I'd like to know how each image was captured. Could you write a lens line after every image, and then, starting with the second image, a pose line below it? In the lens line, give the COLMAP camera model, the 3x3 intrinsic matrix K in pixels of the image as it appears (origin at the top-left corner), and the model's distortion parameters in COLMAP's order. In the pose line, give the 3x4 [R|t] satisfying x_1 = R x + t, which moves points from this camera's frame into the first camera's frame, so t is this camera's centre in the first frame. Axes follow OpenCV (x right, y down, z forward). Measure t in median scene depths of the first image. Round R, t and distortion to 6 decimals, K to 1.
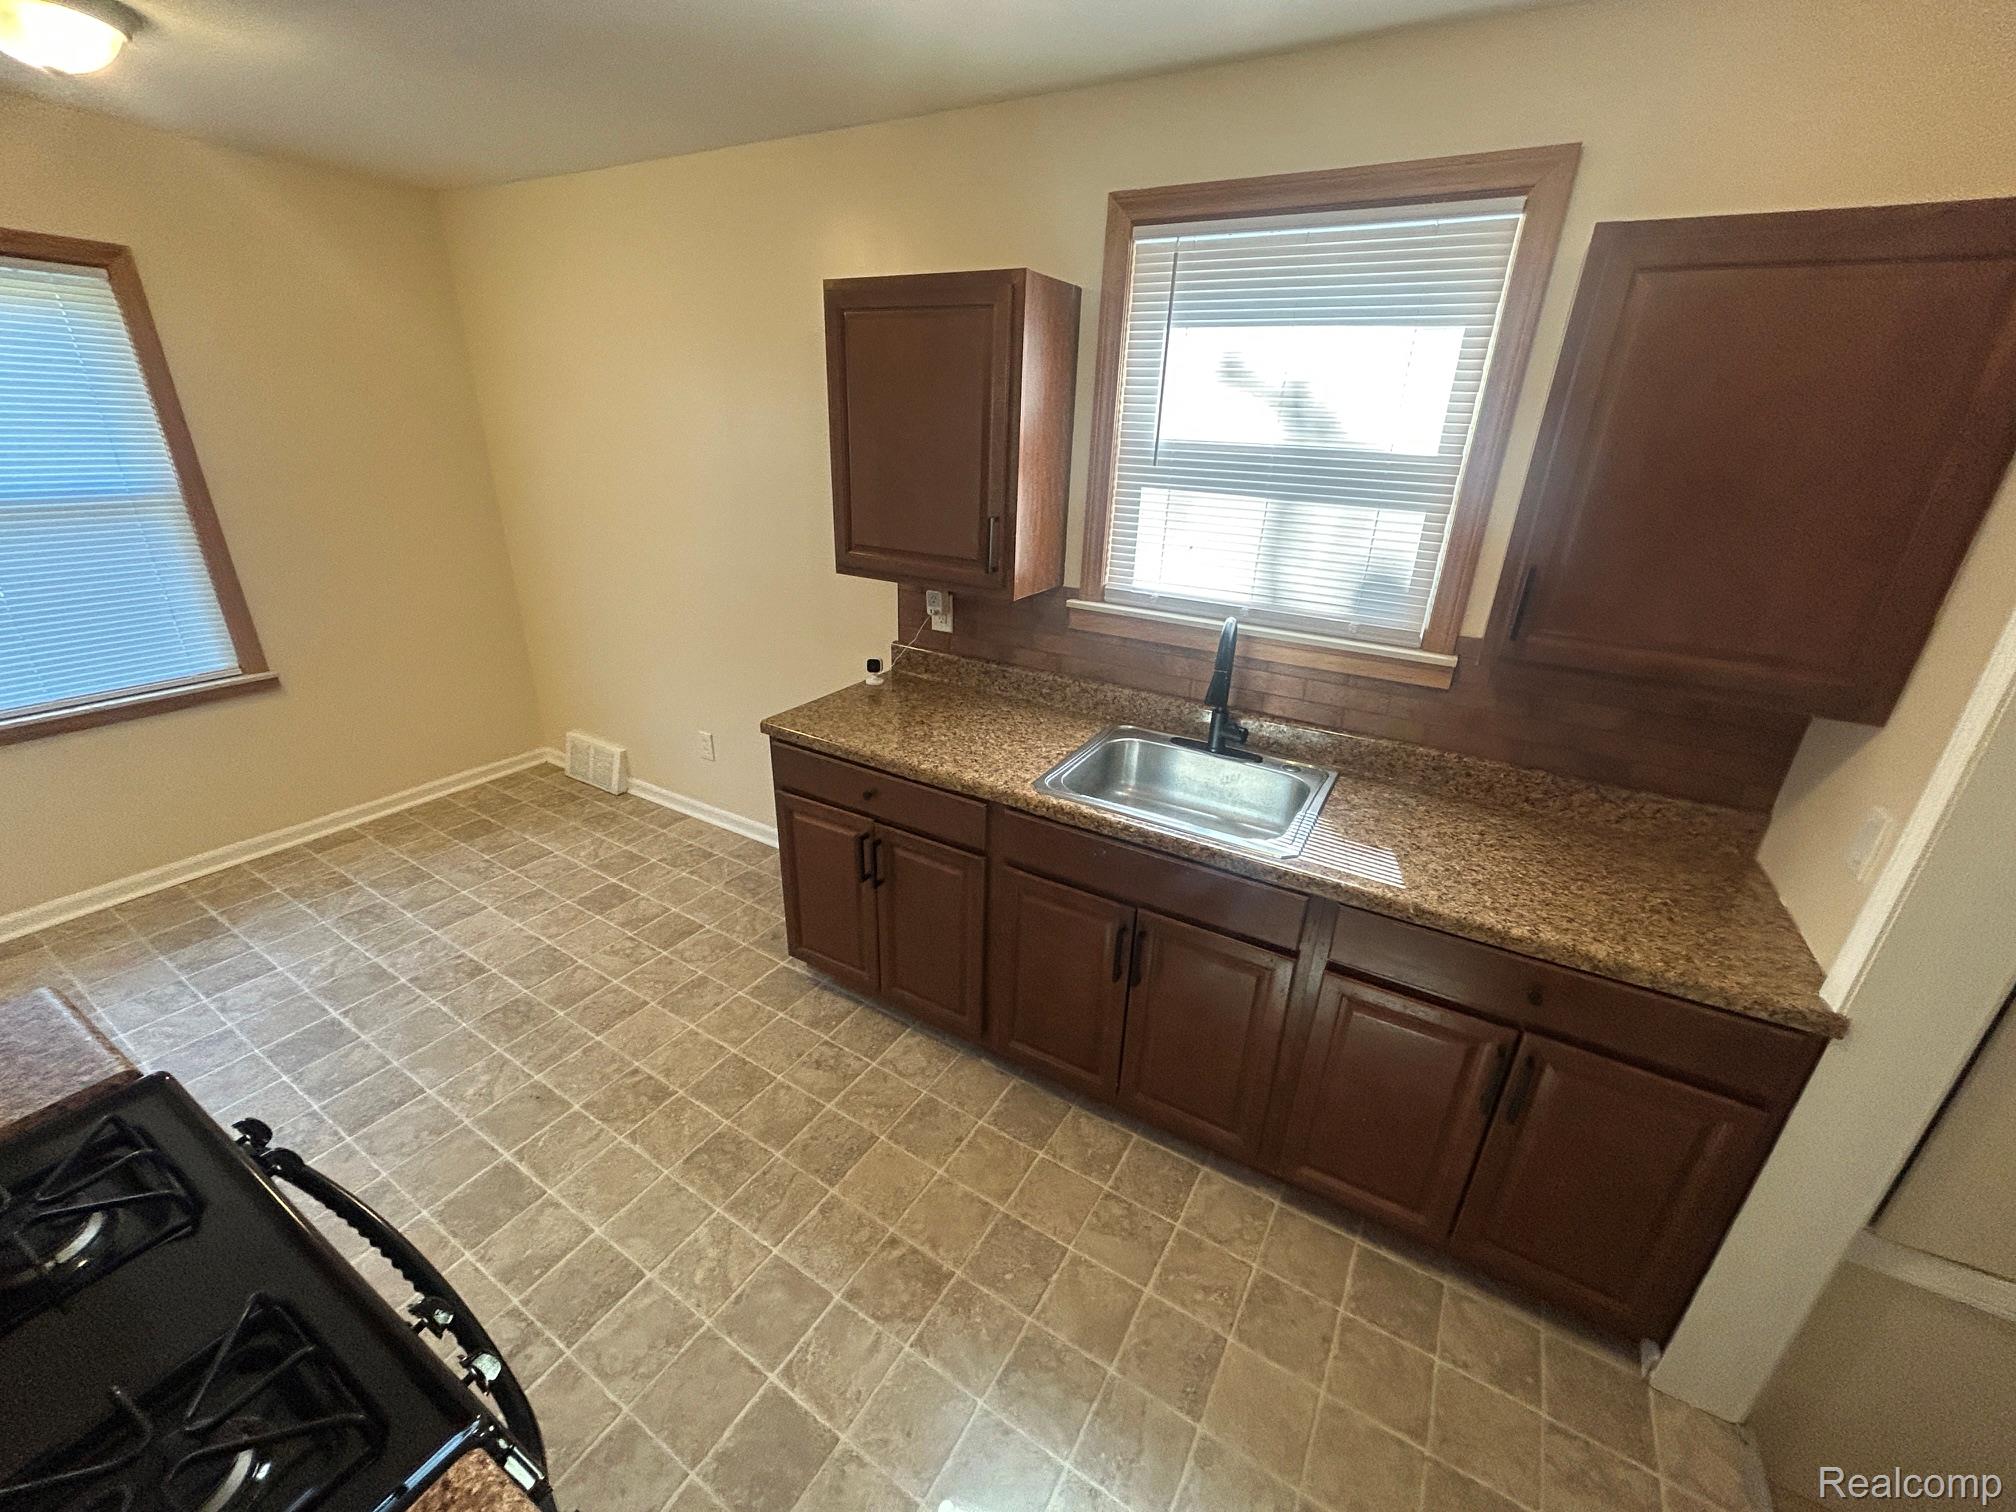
lens RADIAL K [[809.9, 0, 1007.8], [0, 809.9, 750.2], [0, 0, 1]] dist [-0.001358, 0.000620]
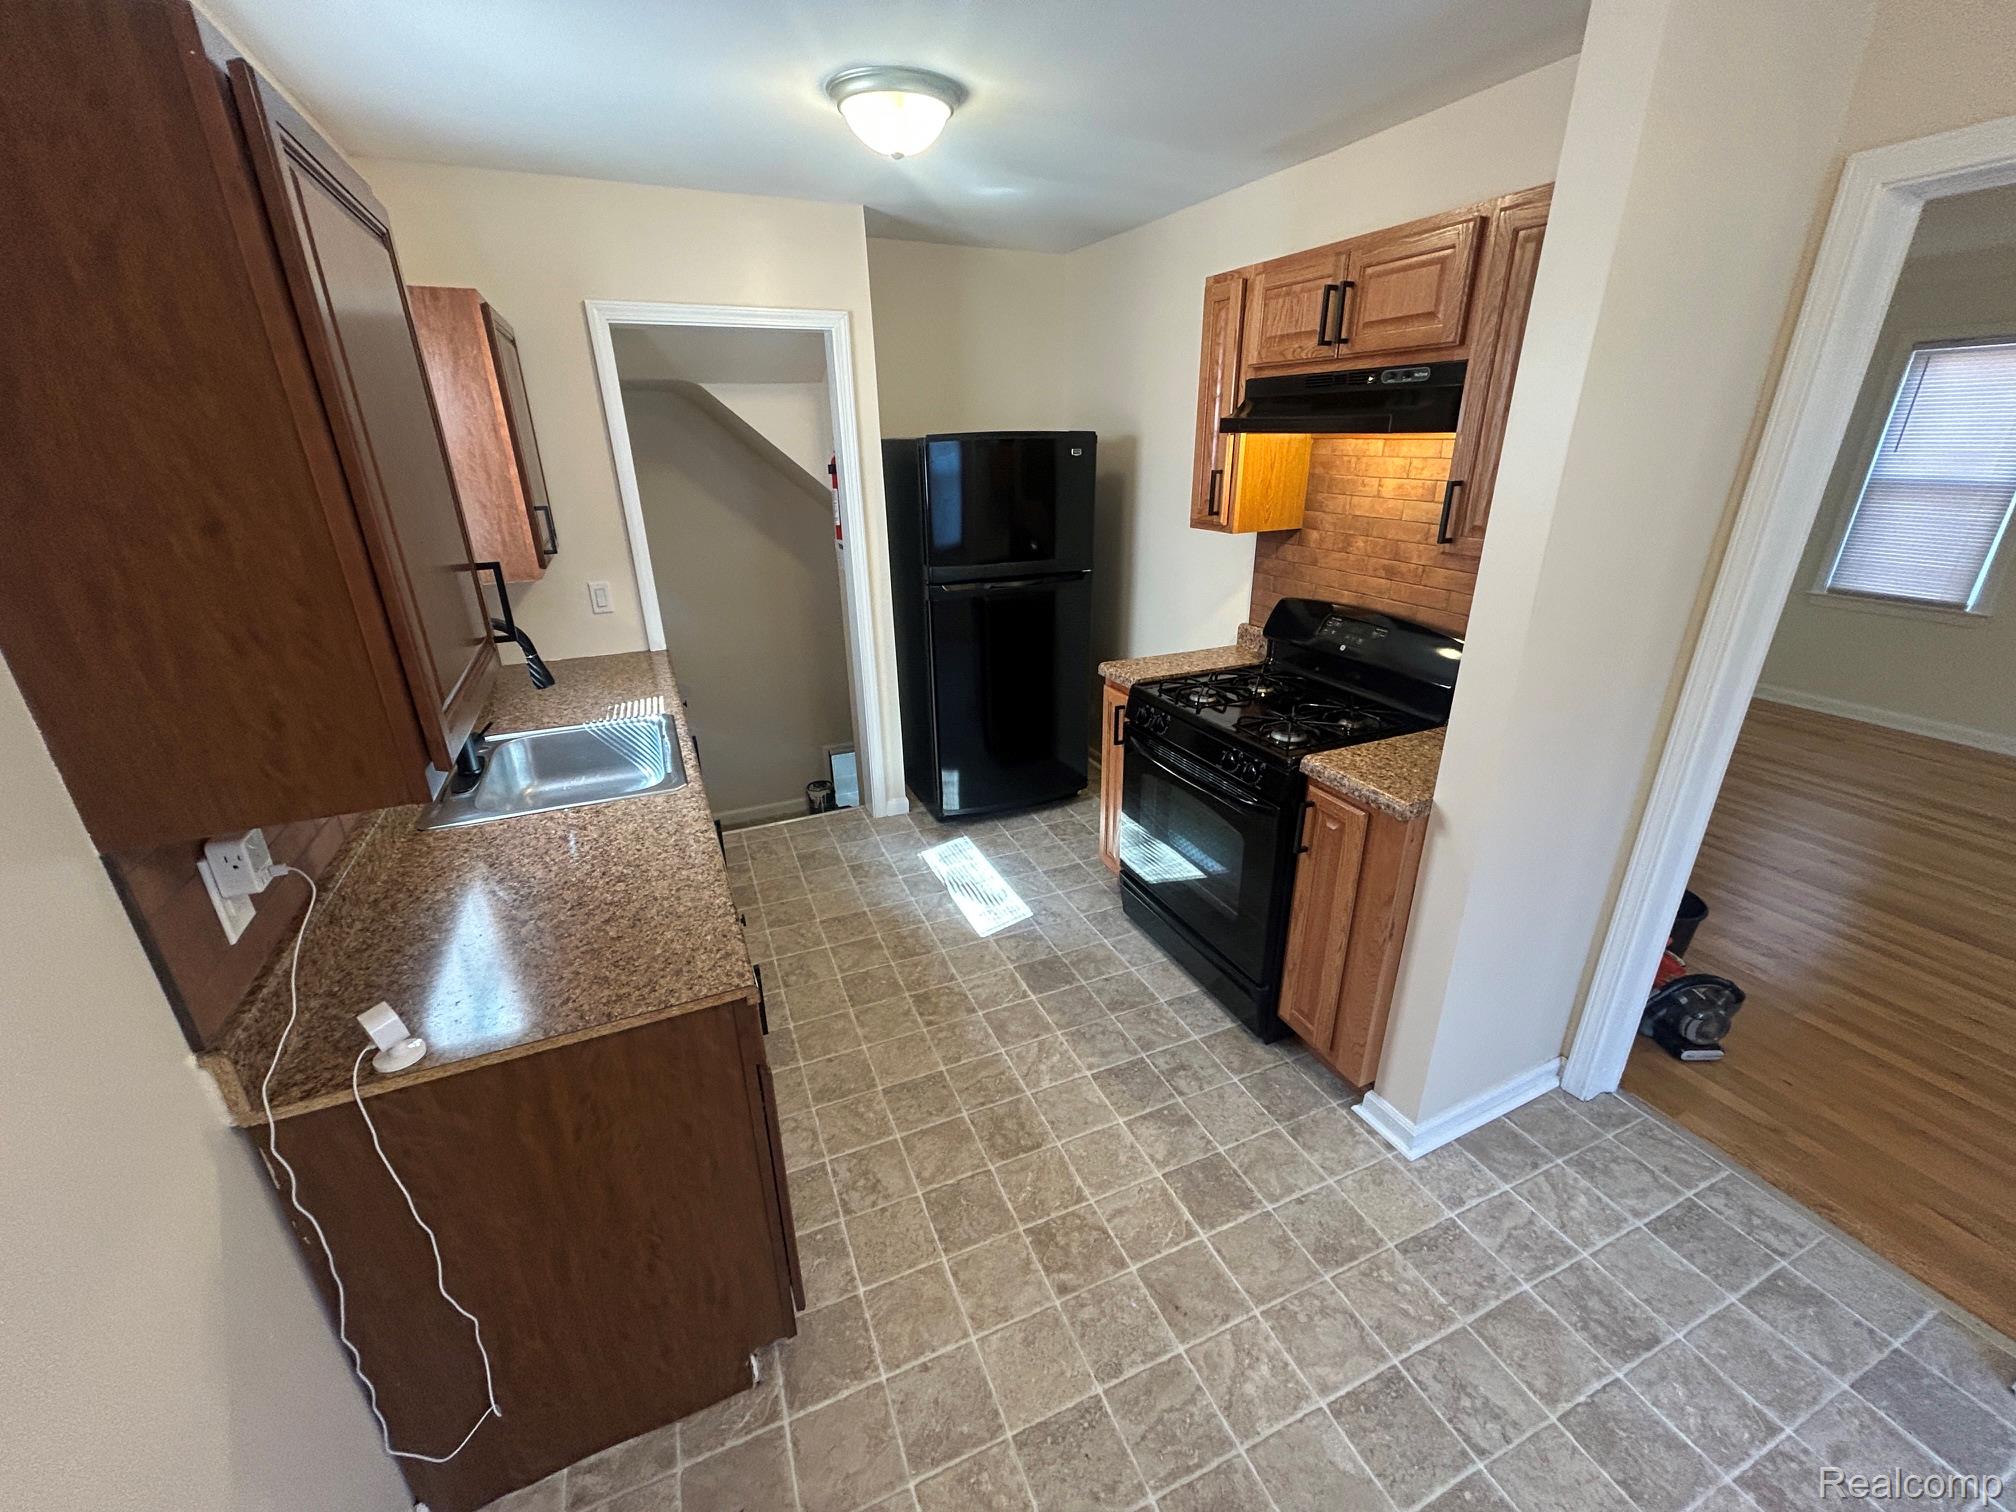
lens RADIAL K [[809.9, 0, 1001.7], [0, 809.9, 759.5], [0, 0, 1]] dist [-0.001358, 0.000620]
pose [[-0.808392, -0.242685, 0.536289, -0.721184], [0.208377, 0.734084, 0.646297, -0.480662], [-0.550528, 0.634211, -0.542858, 1.161193]]
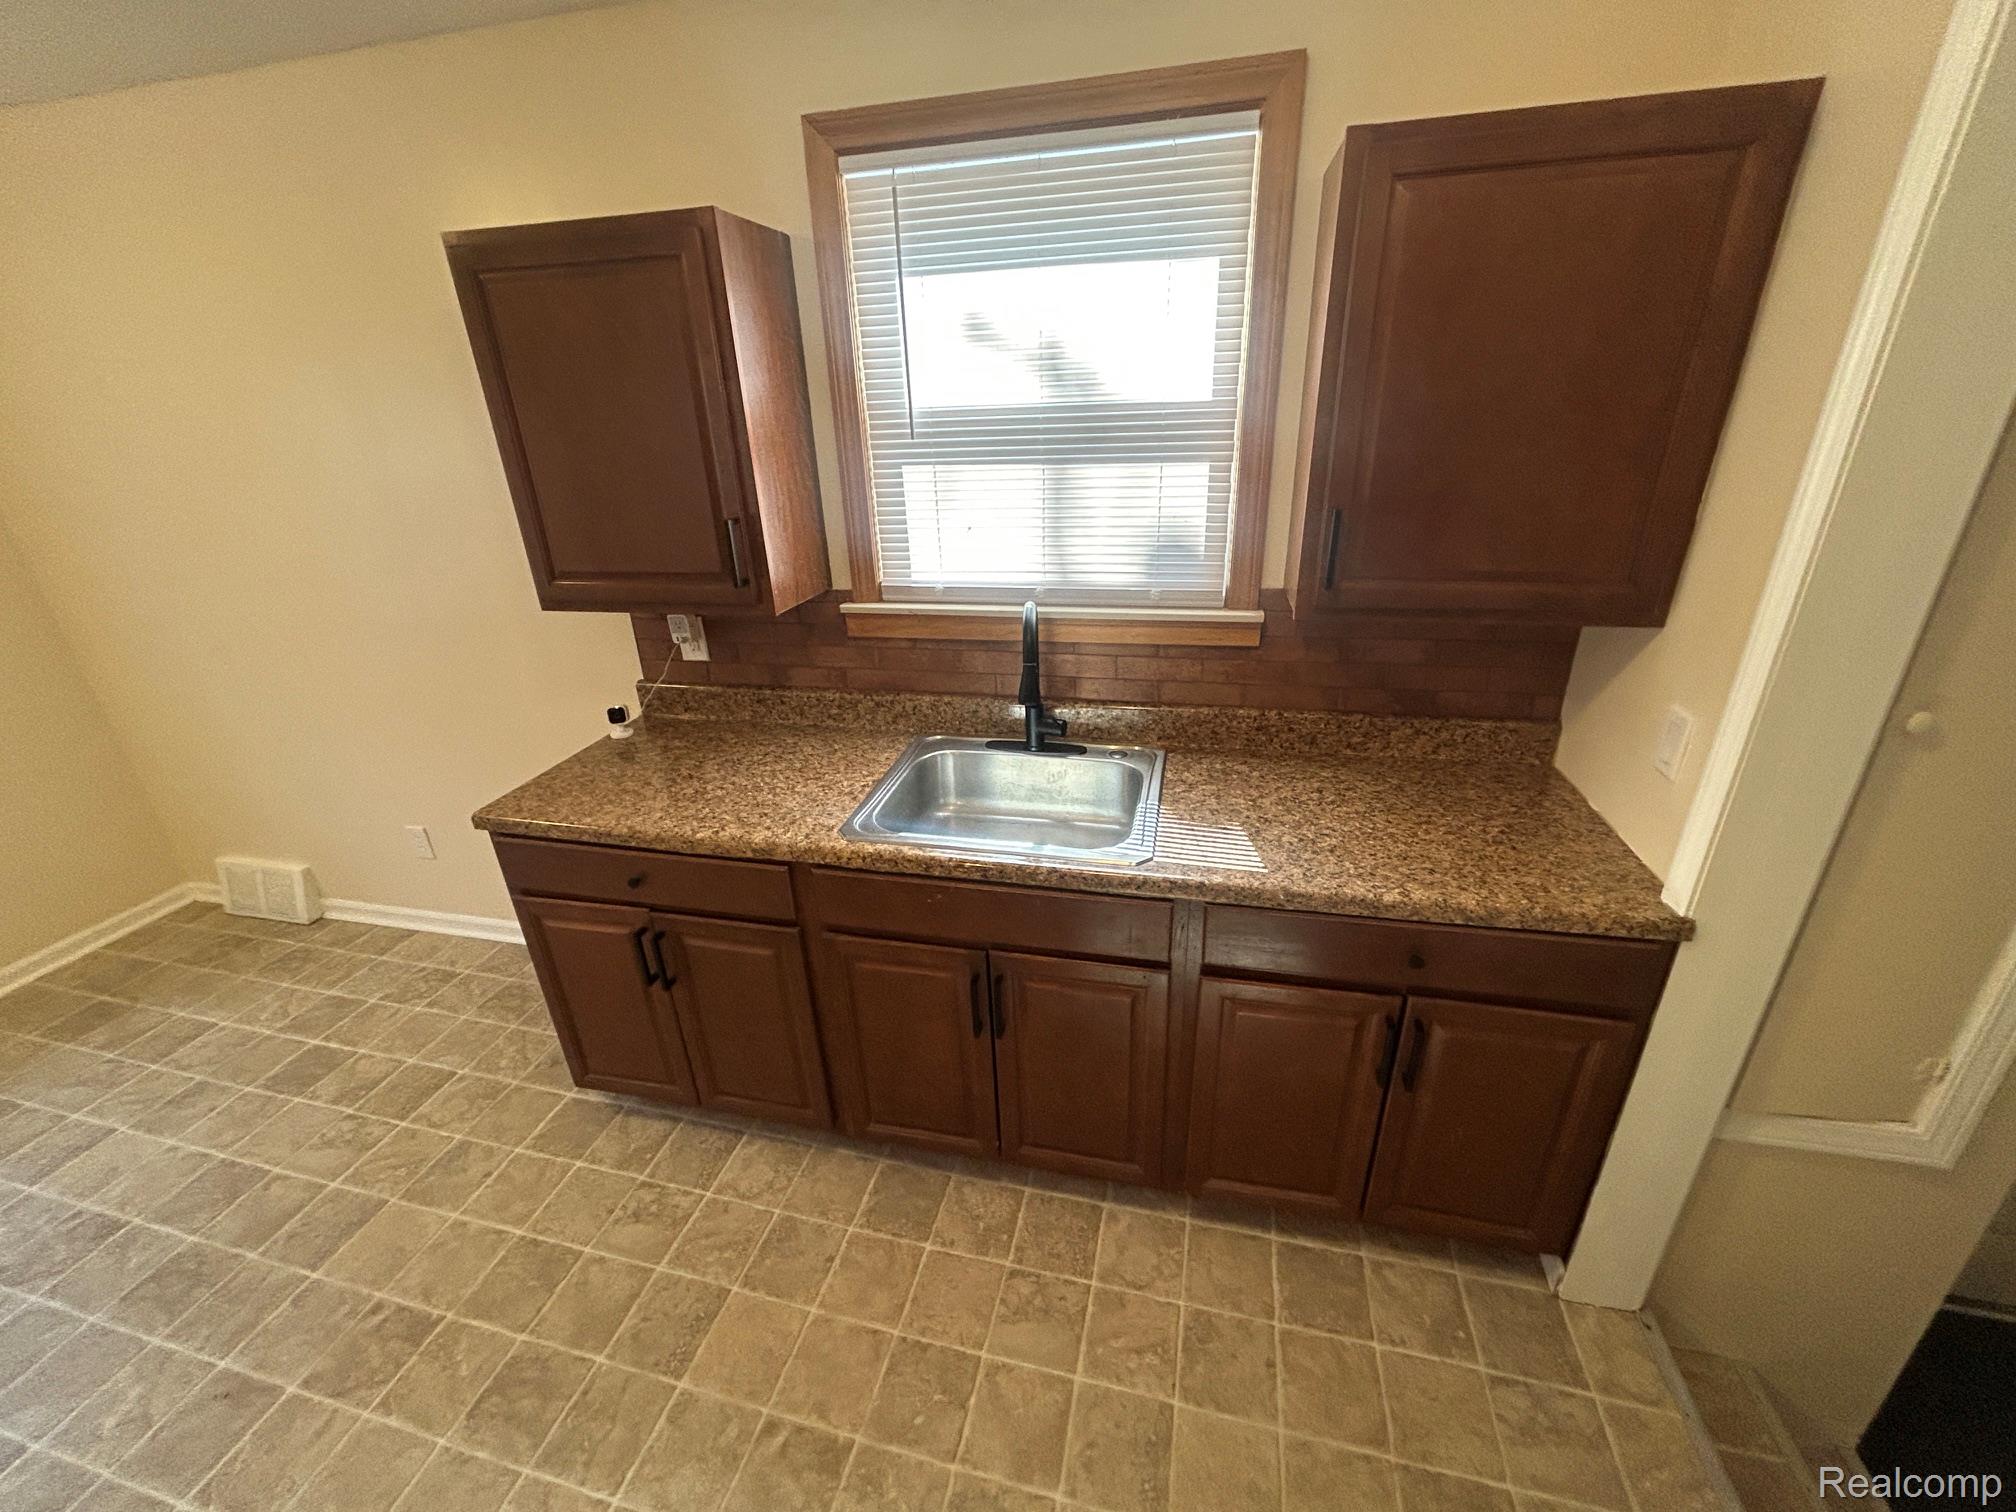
lens RADIAL K [[809.9, 0, 1008.8], [0, 809.9, 749.4], [0, 0, 1]] dist [-0.001358, 0.000620]
pose [[0.953555, -0.180200, 0.241373, 0.009630], [0.175983, 0.983616, 0.039100, -0.039052], [-0.244464, 0.005194, 0.969644, 0.131170]]
